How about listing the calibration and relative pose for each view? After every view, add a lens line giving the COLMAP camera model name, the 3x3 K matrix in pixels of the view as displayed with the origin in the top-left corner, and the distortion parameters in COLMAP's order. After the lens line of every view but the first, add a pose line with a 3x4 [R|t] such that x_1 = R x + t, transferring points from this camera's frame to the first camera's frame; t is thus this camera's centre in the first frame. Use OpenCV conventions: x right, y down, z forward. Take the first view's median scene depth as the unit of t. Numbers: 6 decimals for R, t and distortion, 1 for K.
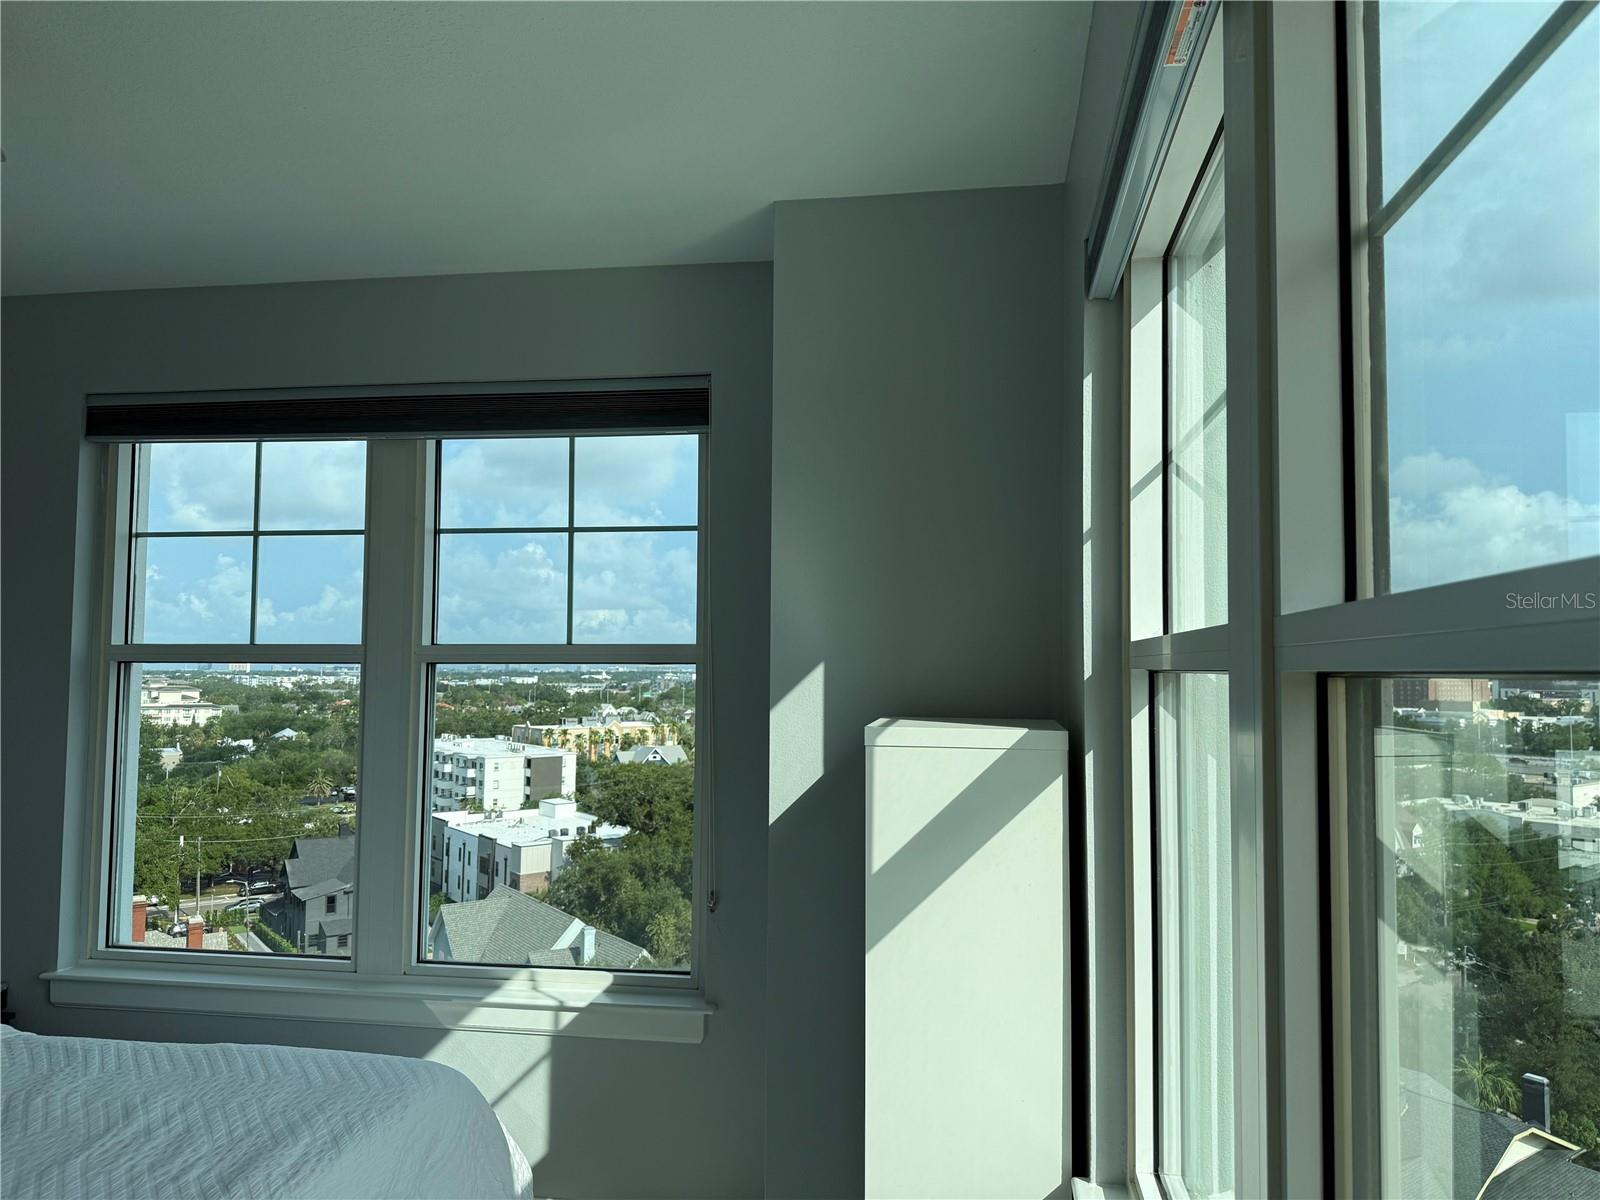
lens RADIAL K [[1144.1, 0, 794.8], [0, 1144.1, 644.9], [0, 0, 1]] dist [-0.025141, 0.002567]
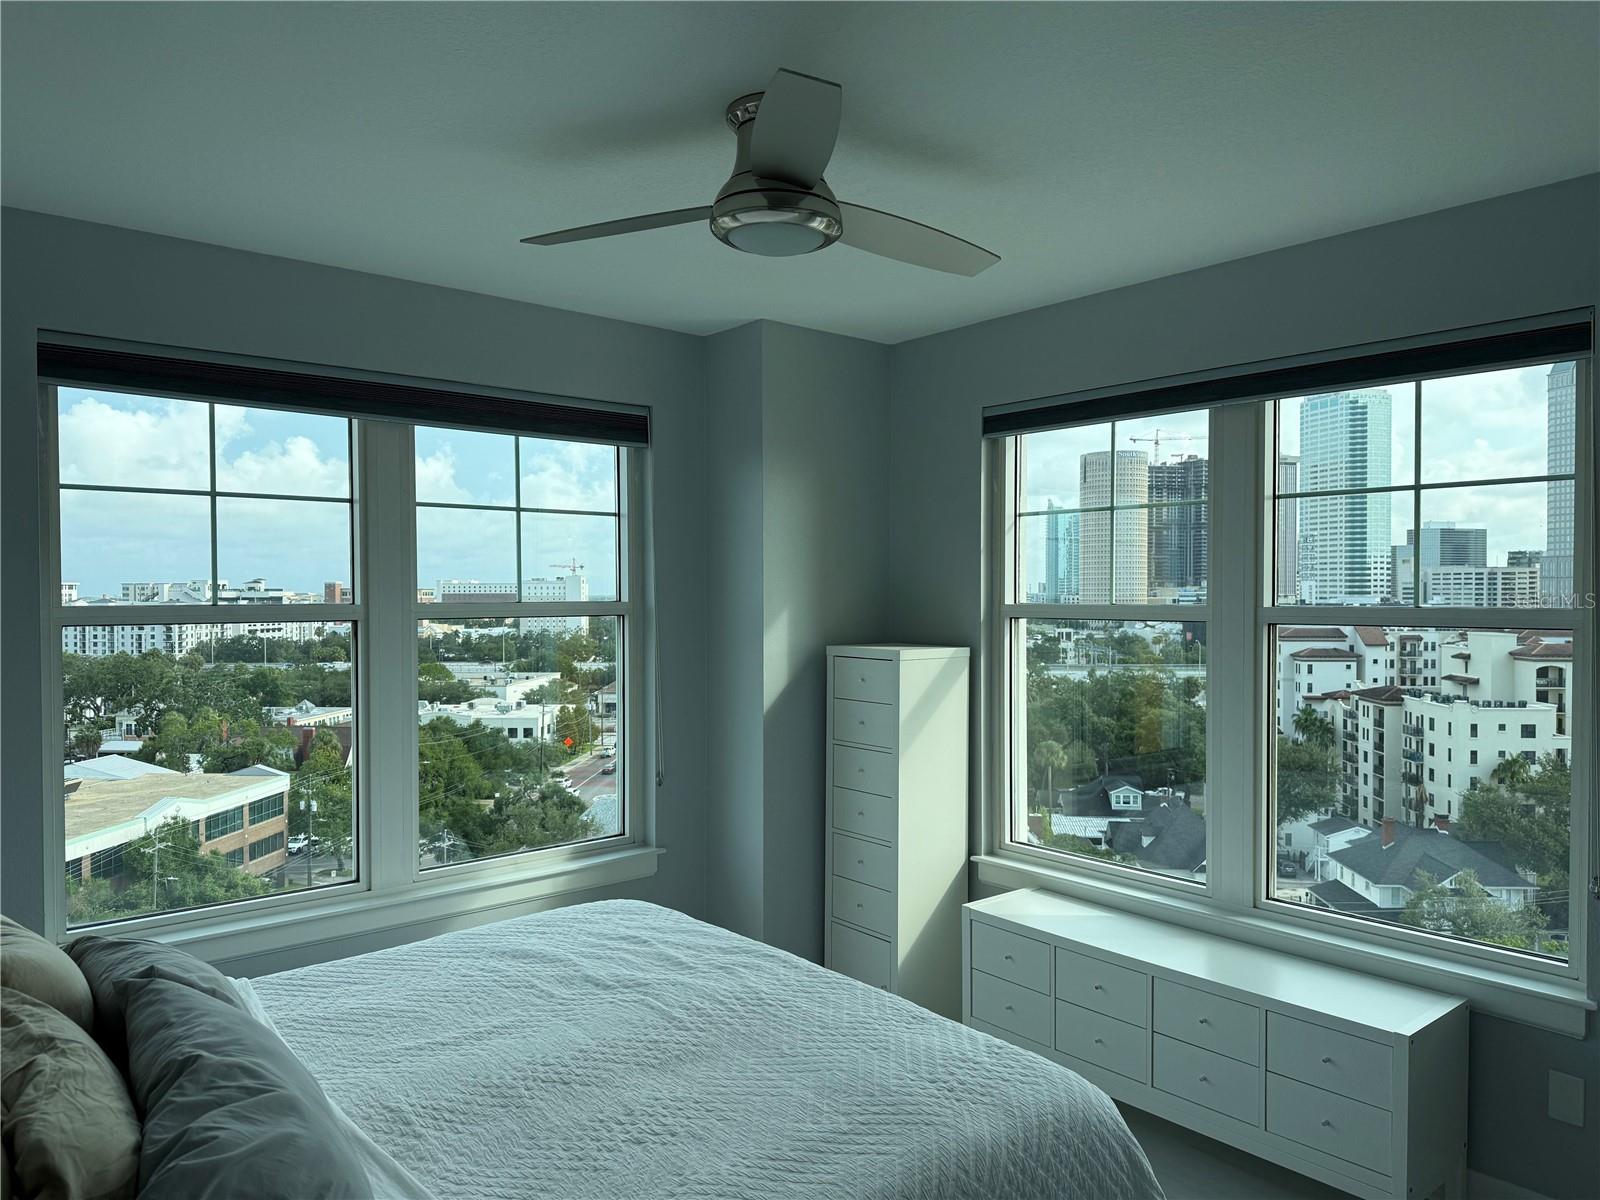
lens RADIAL K [[1144.1, 0, 794.8], [0, 1144.1, 644.9], [0, 0, 1]] dist [-0.025141, 0.002567]
pose [[0.637657, -0.044197, 0.769051, -6.172202], [-0.010848, 0.997738, 0.066334, -0.245158], [-0.770244, -0.050641, 0.635736, -0.286427]]
